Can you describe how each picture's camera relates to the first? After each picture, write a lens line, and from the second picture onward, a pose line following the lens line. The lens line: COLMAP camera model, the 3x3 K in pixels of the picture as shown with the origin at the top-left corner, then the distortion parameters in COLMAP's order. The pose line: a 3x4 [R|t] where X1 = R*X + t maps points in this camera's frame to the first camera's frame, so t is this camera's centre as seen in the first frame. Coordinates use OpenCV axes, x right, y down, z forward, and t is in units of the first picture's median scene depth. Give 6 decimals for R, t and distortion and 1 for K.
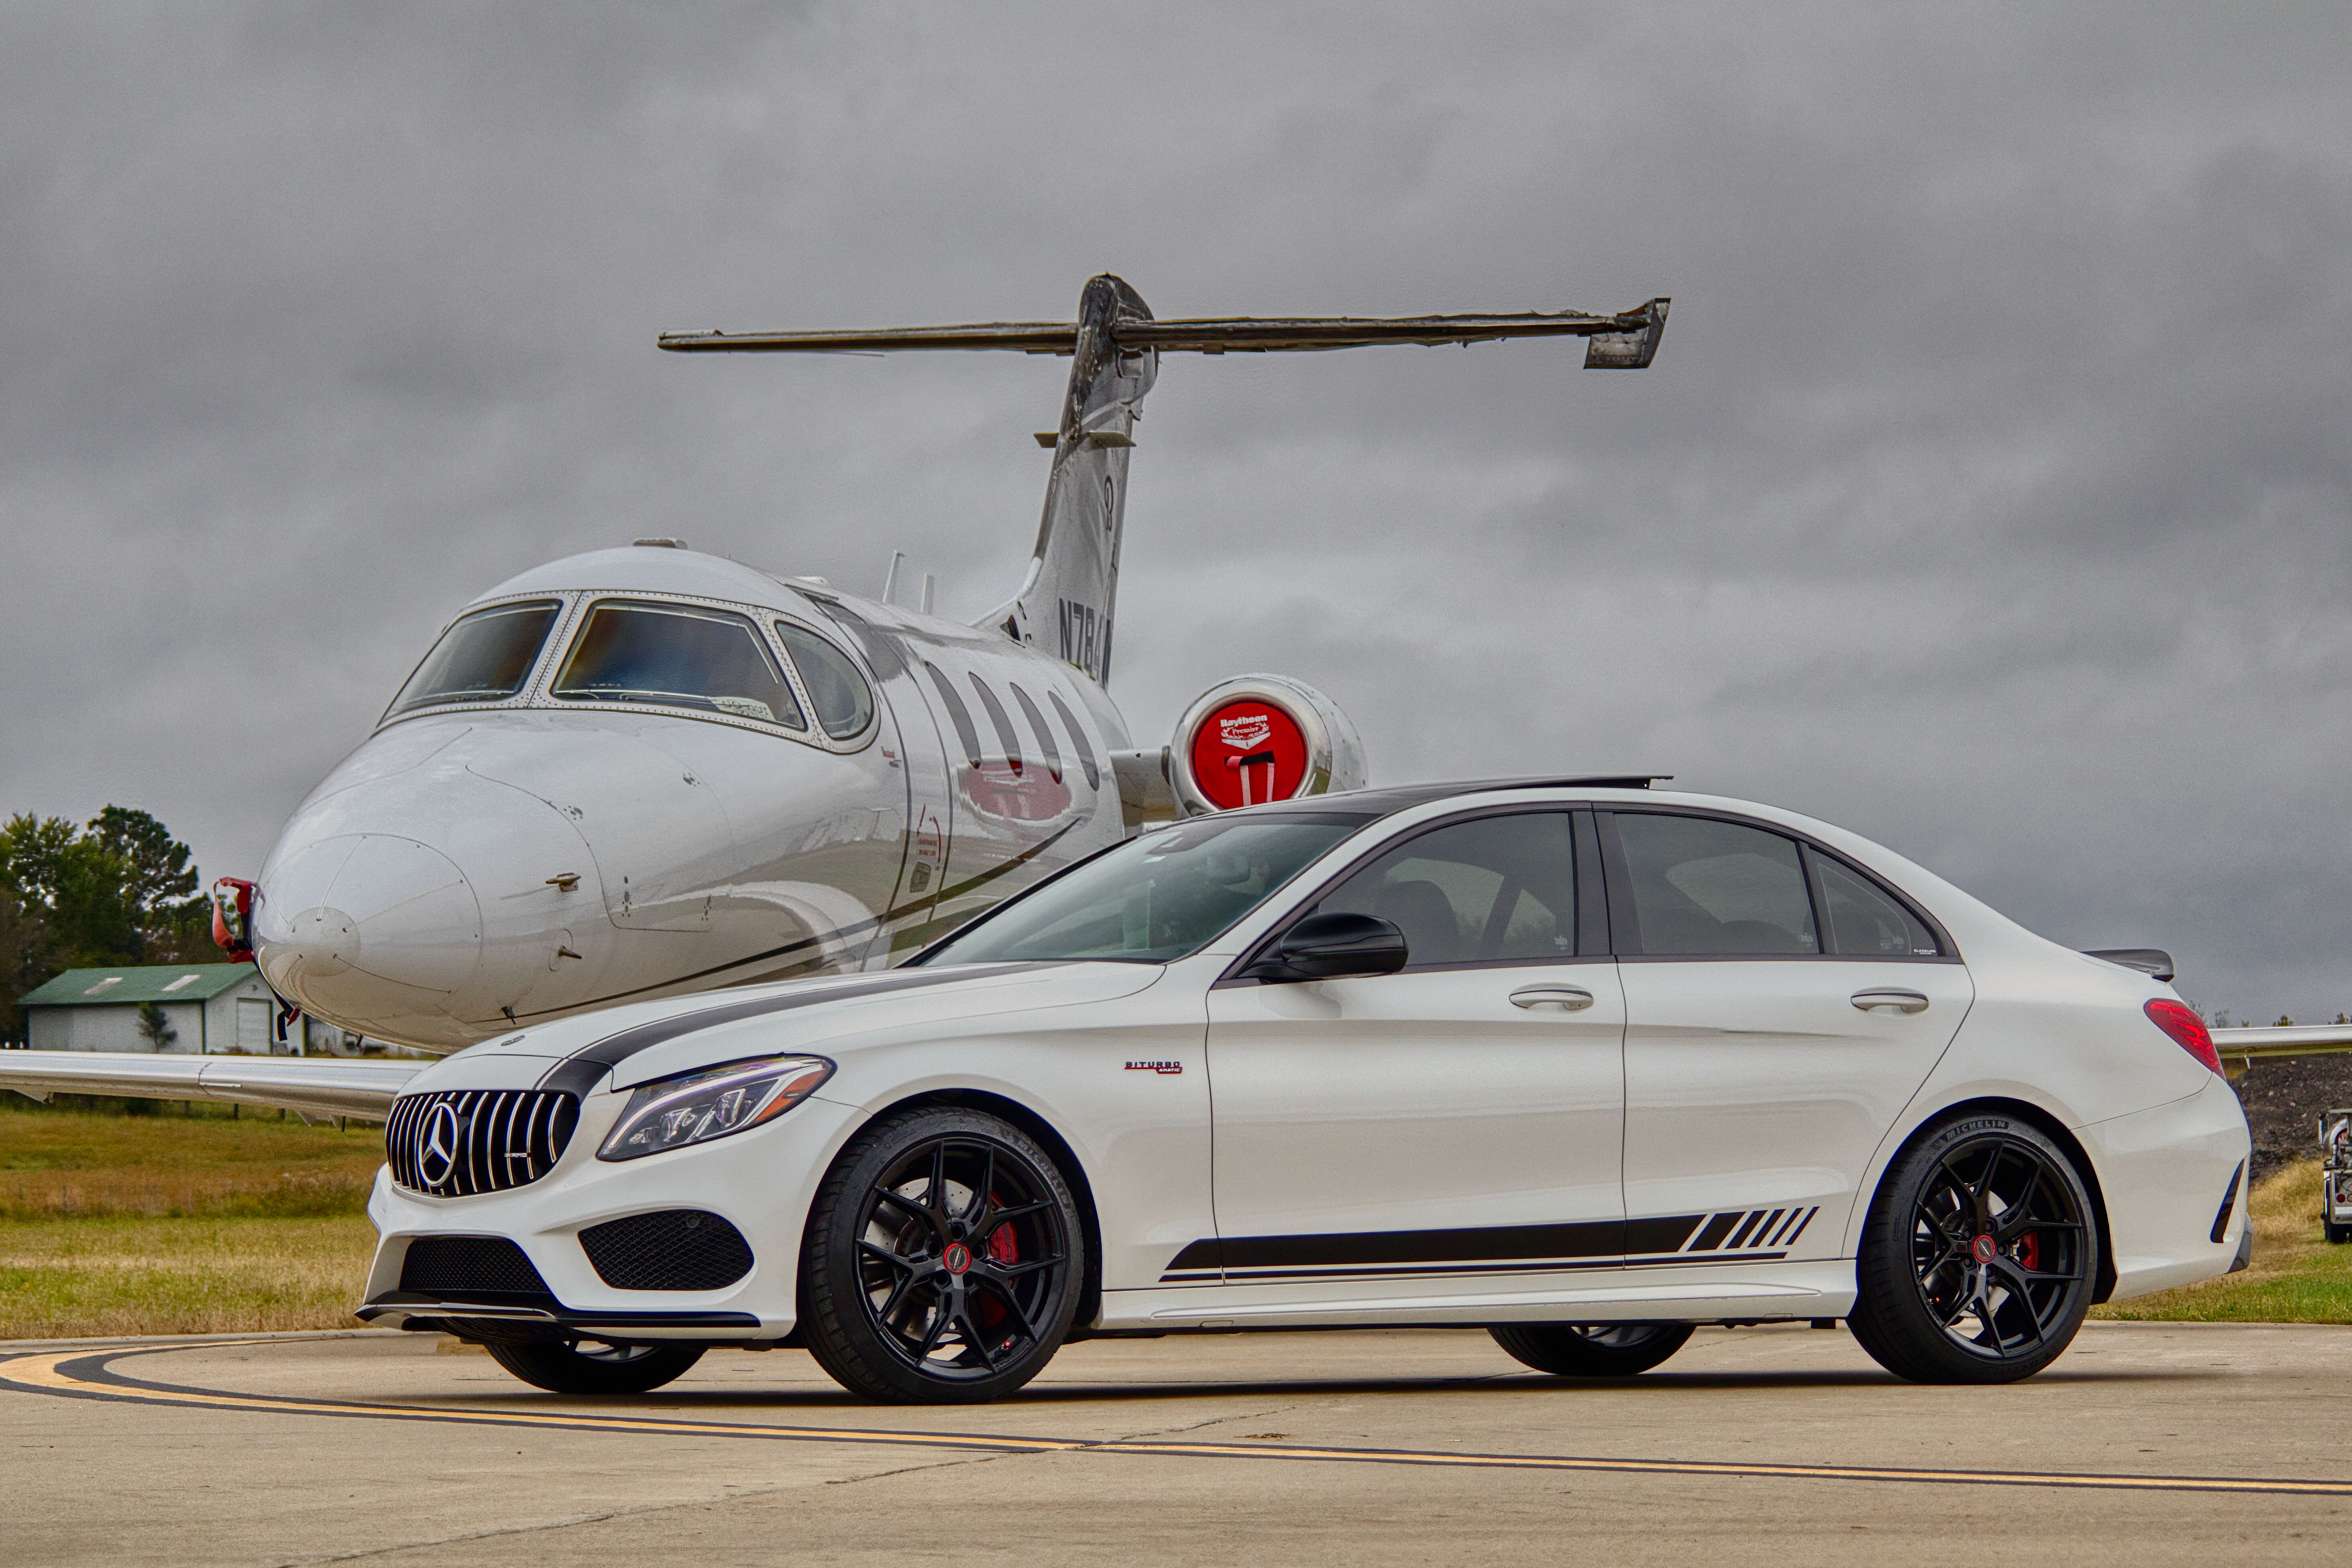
lens RADIAL K [[7268.1, 0, 1176.0], [0, 7268.1, 784.0], [0, 0, 1]] dist [-0.065270, 0.582469]
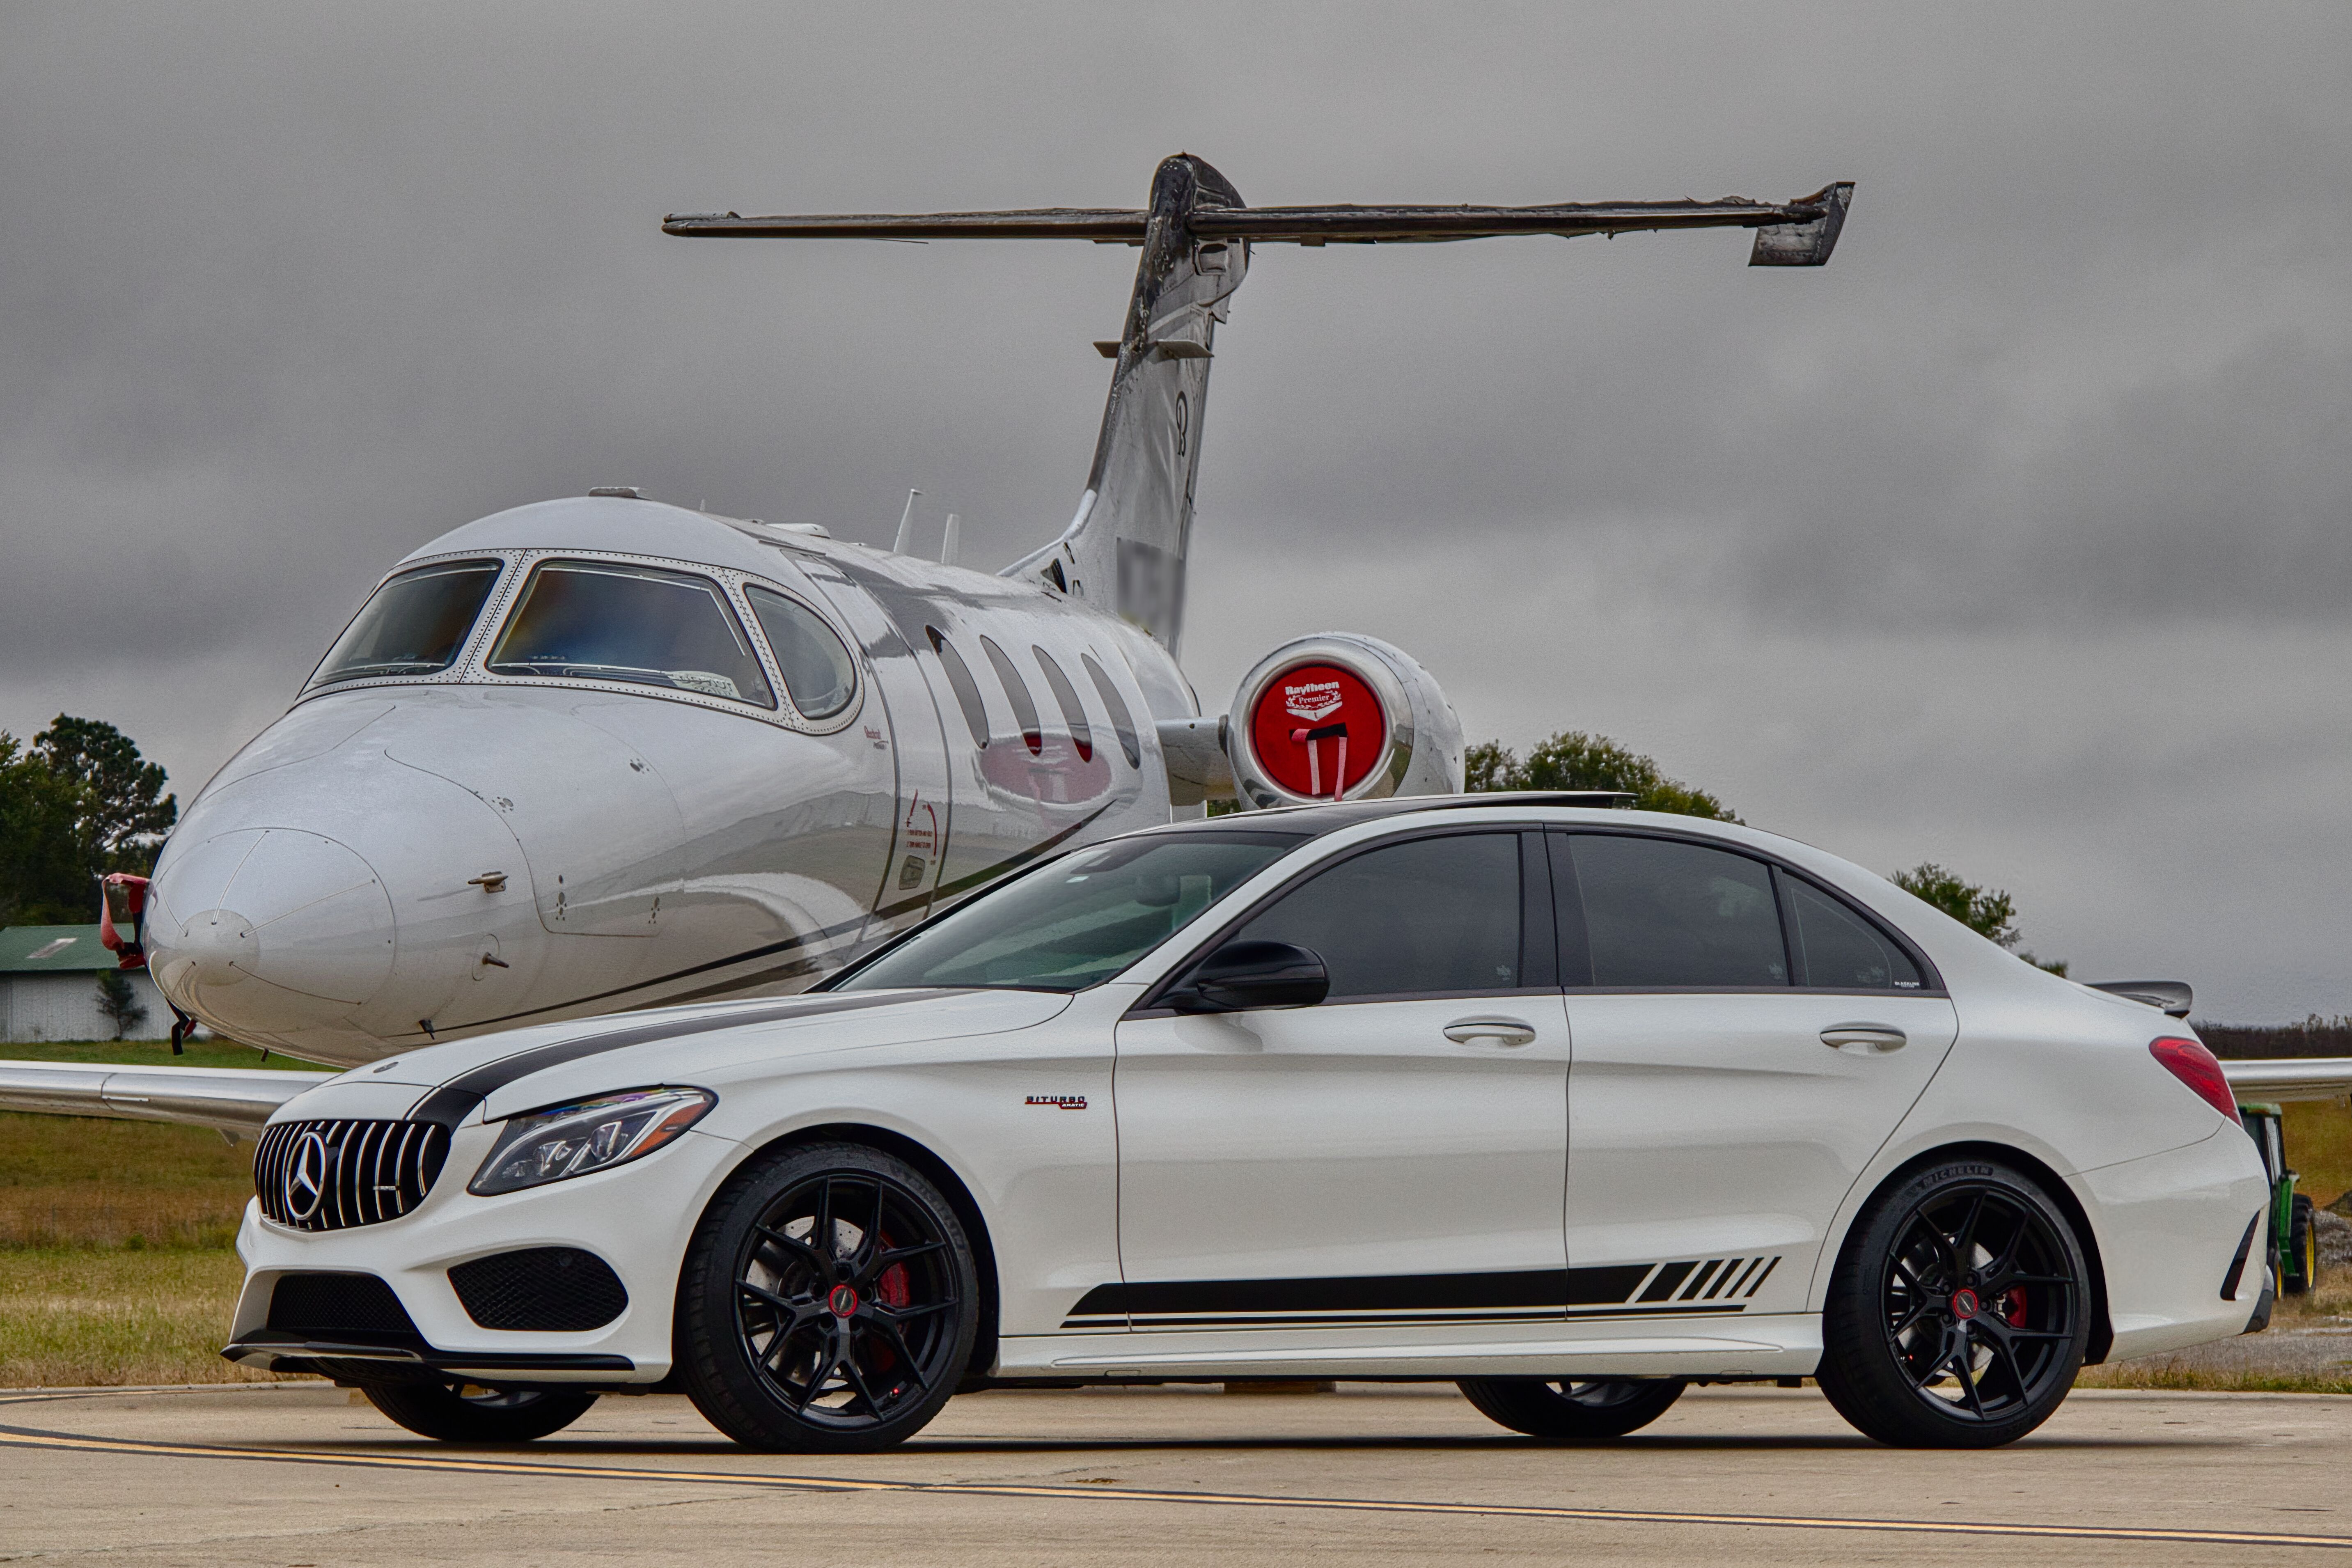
lens RADIAL K [[9544.5, 0, 1176.0], [0, 9544.5, 784.0], [0, 0, 1]] dist [0.012029, 1.320459]
pose [[0.999500, 0.008989, -0.030302, 0.046580], [-0.008695, 0.999914, 0.009821, -0.014015], [0.030388, -0.009552, 0.999493, -0.230281]]
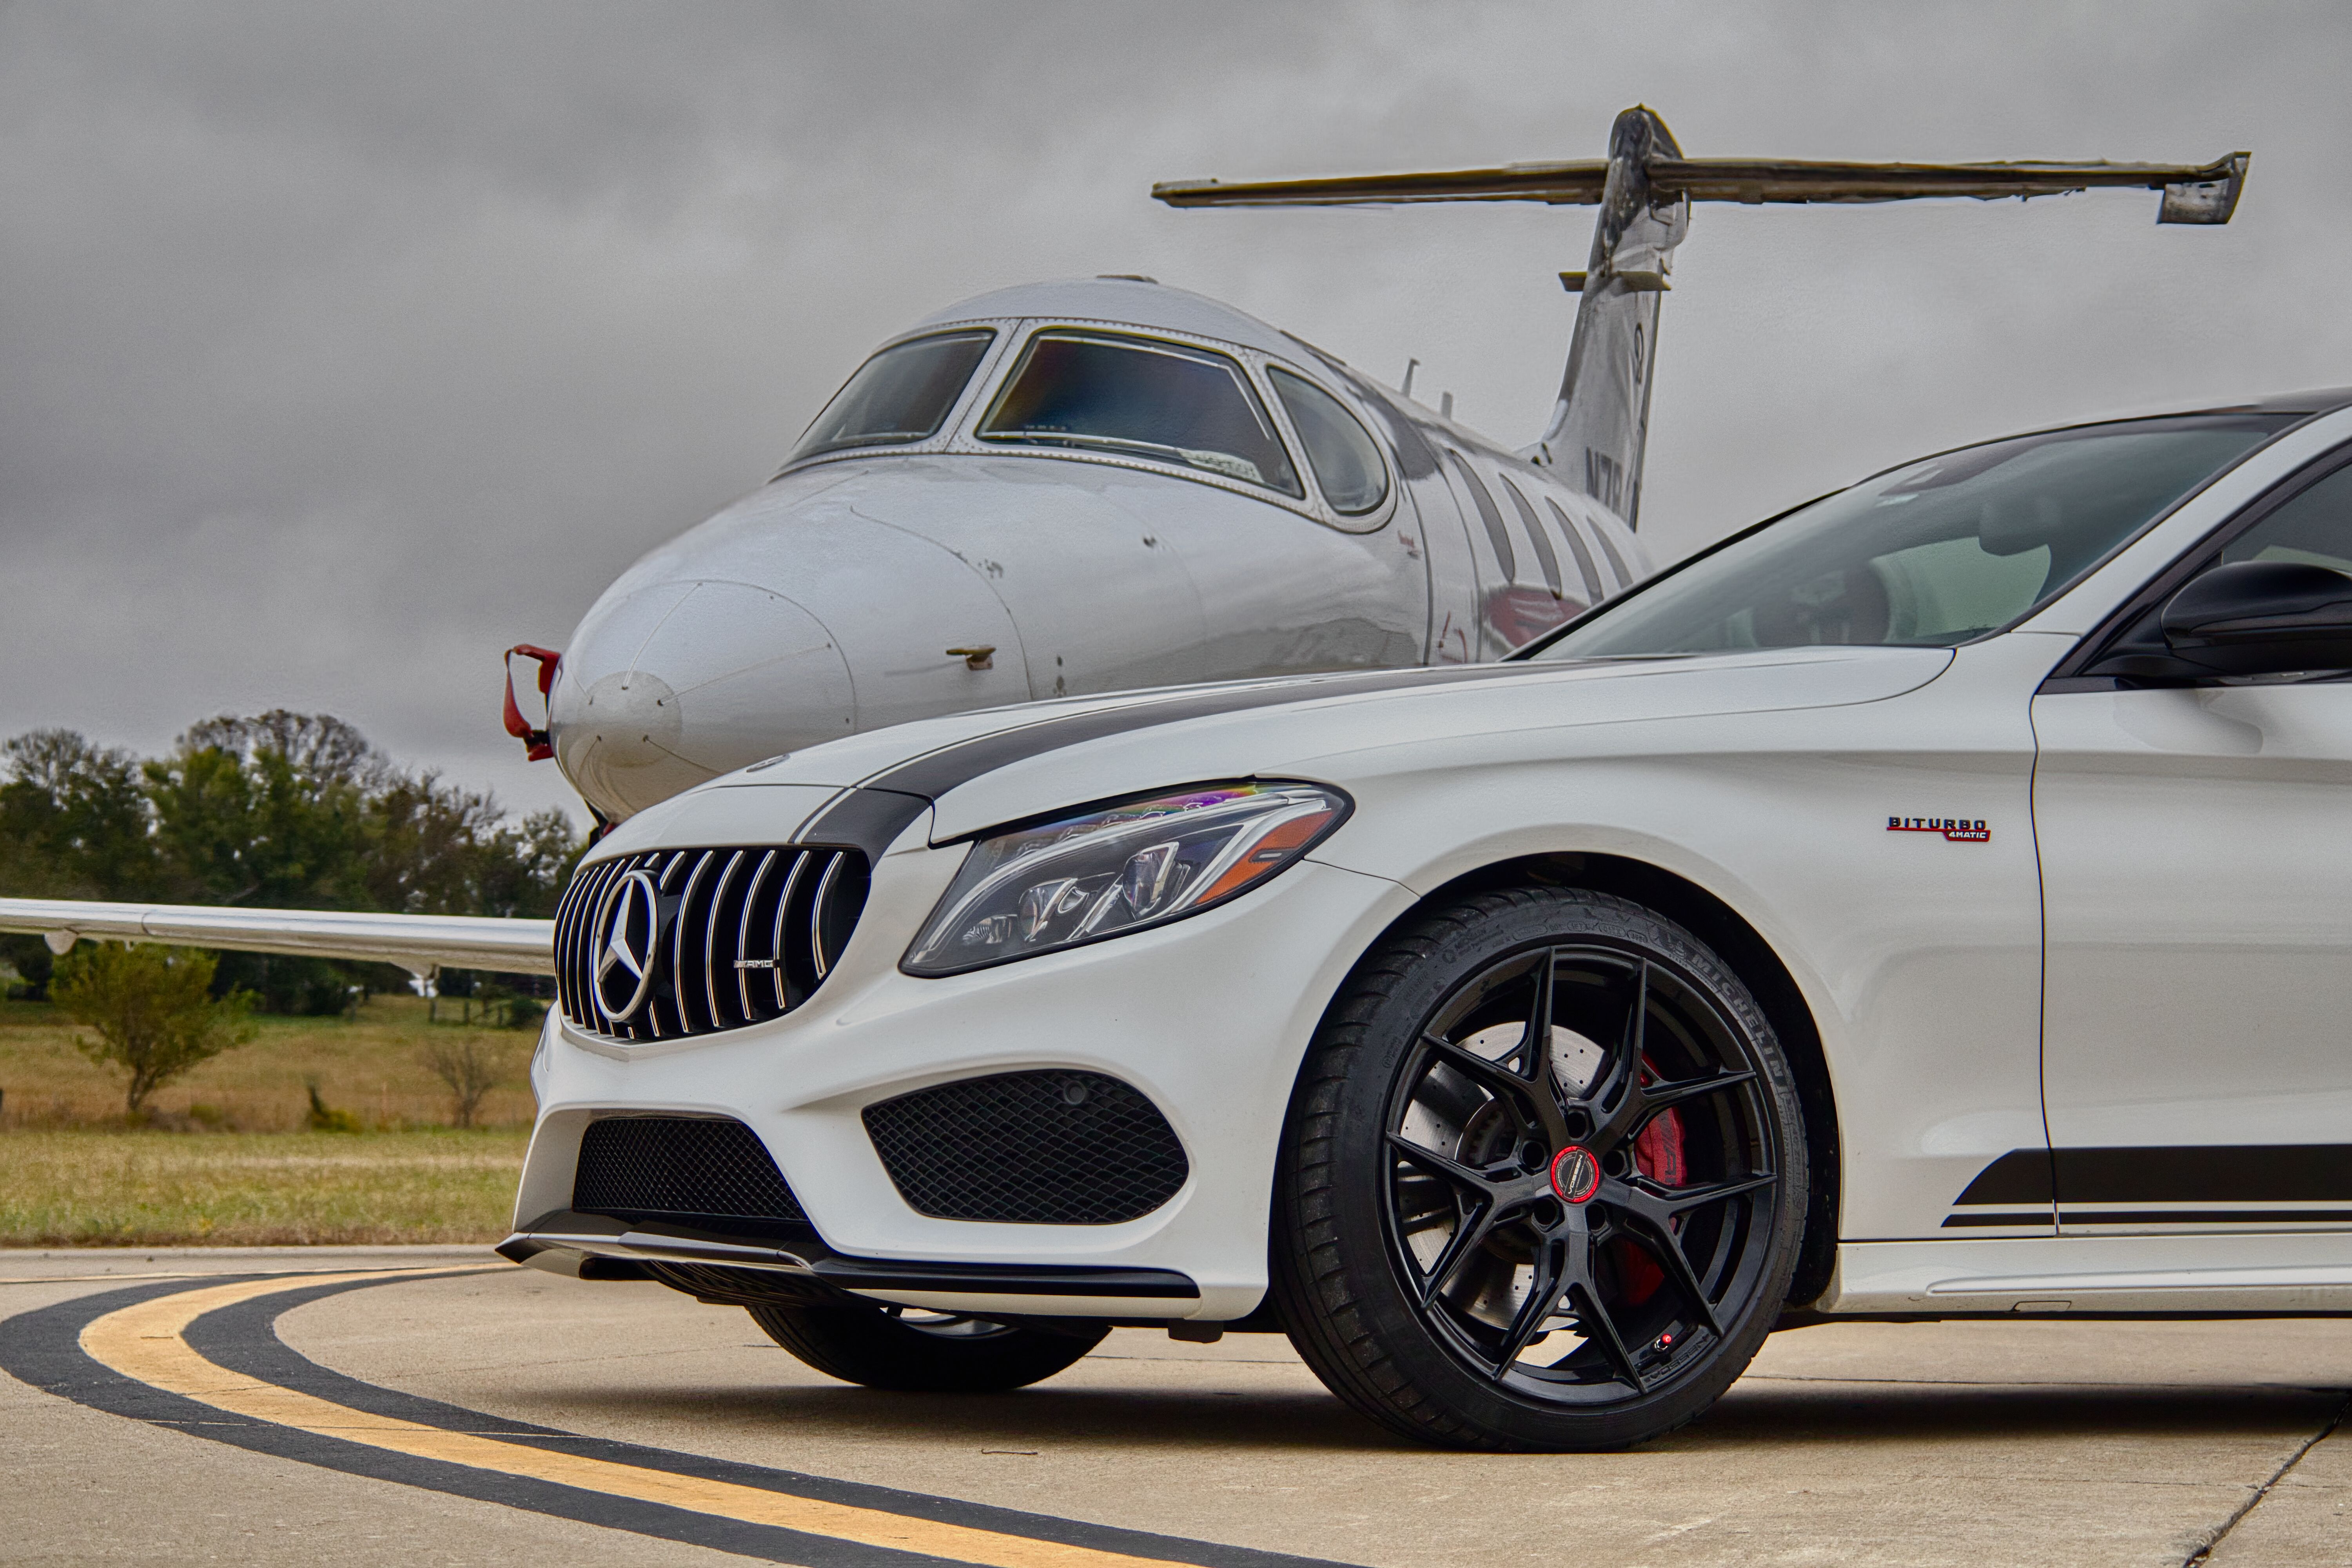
lens RADIAL K [[5743.4, 0, 1176.0], [0, 5743.4, 784.0], [0, 0, 1]] dist [-0.029196, 0.294617]
pose [[0.997213, 0.018209, -0.072352, -0.026885], [-0.018478, 0.999825, -0.003045, 0.035427], [0.072284, 0.004373, 0.997375, 0.532064]]
